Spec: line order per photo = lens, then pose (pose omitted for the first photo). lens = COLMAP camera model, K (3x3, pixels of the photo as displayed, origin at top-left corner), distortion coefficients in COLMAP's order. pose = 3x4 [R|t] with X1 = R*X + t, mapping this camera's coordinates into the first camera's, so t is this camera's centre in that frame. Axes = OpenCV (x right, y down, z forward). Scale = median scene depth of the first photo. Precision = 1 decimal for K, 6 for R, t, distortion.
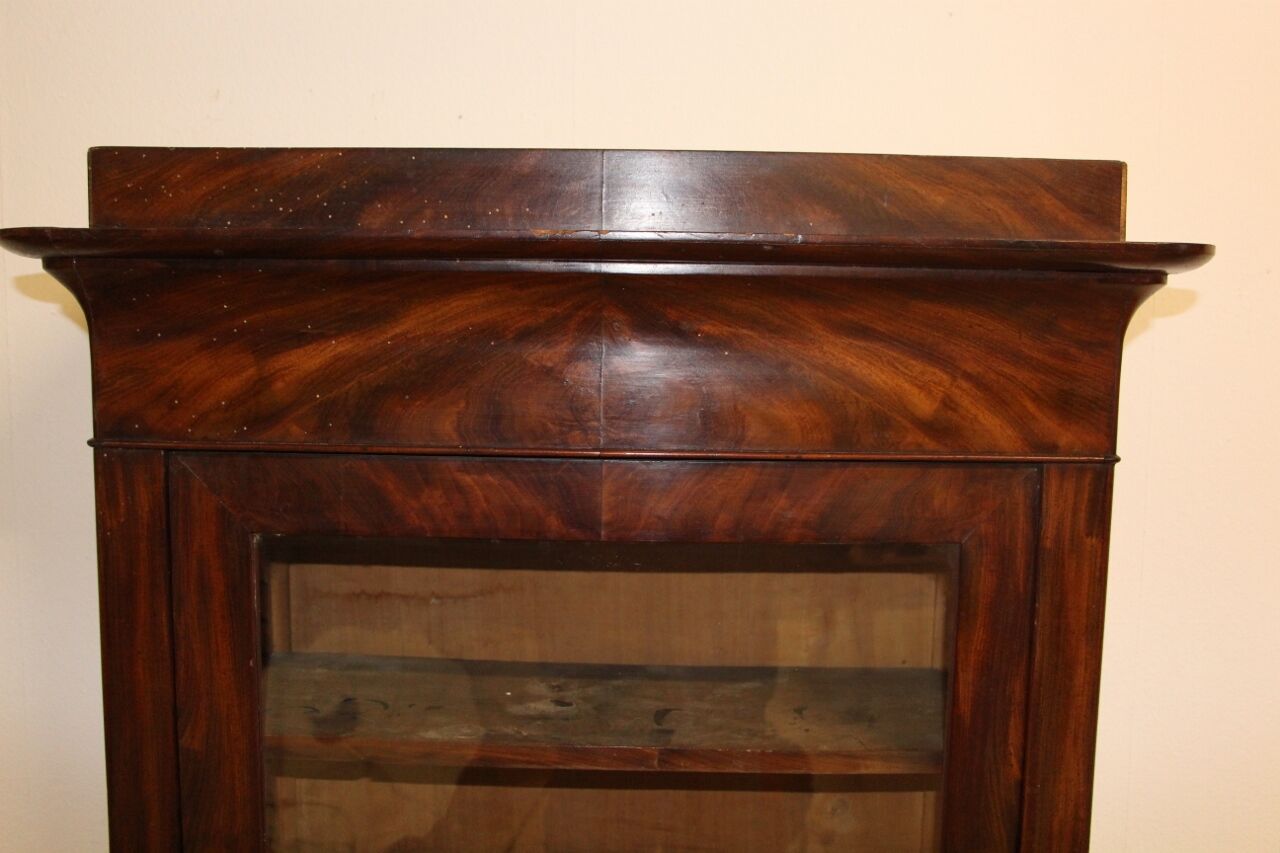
lens RADIAL K [[1084.3, 0, 635.8], [0, 1084.3, 407.5], [0, 0, 1]] dist [-0.171409, 0.169466]
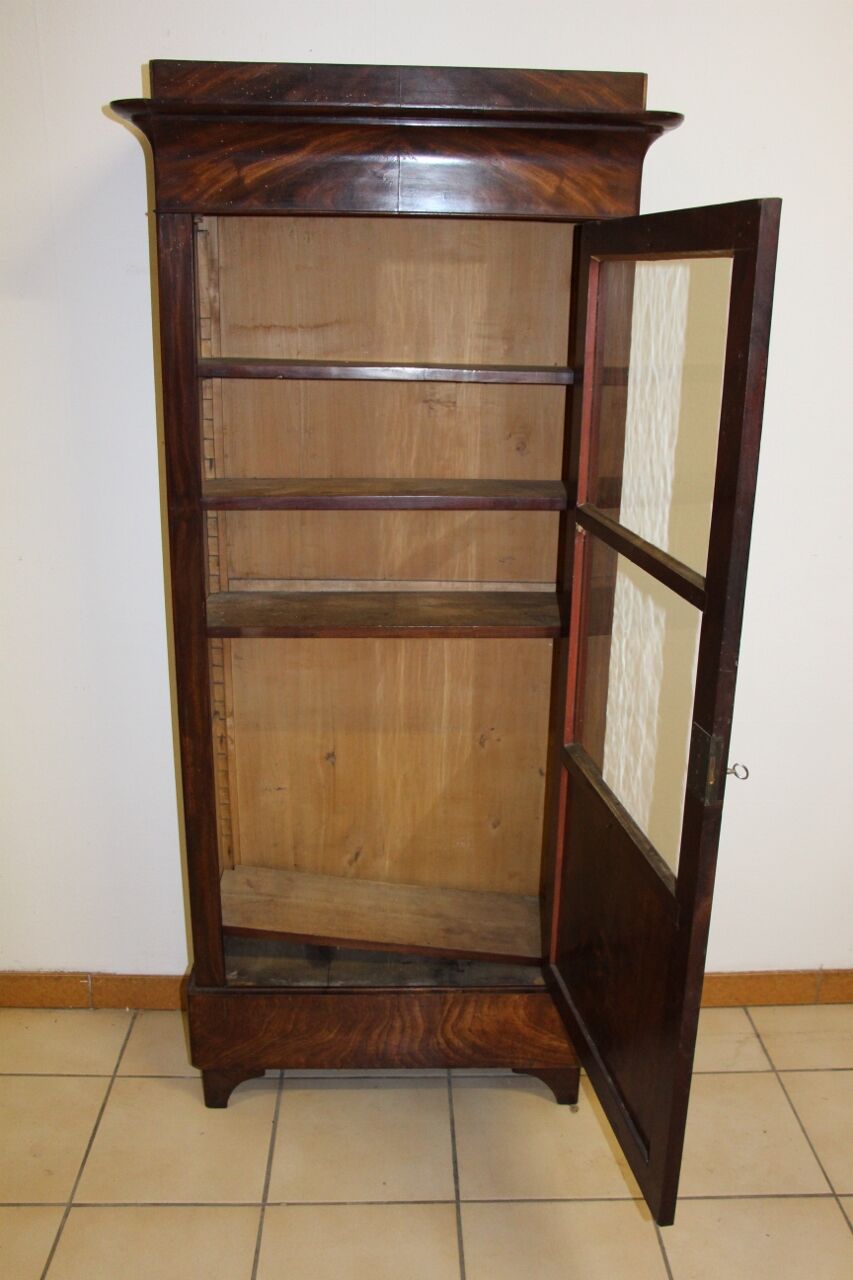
lens RADIAL K [[1084.3, 0, 426.5], [0, 1084.3, 640.0], [0, 0, 1]] dist [-0.171409, 0.169466]
pose [[0.999342, -0.008471, 0.035256, -0.059270], [-0.000109, 0.971618, 0.236557, 0.379014], [-0.036259, -0.236405, 0.970978, -1.292609]]
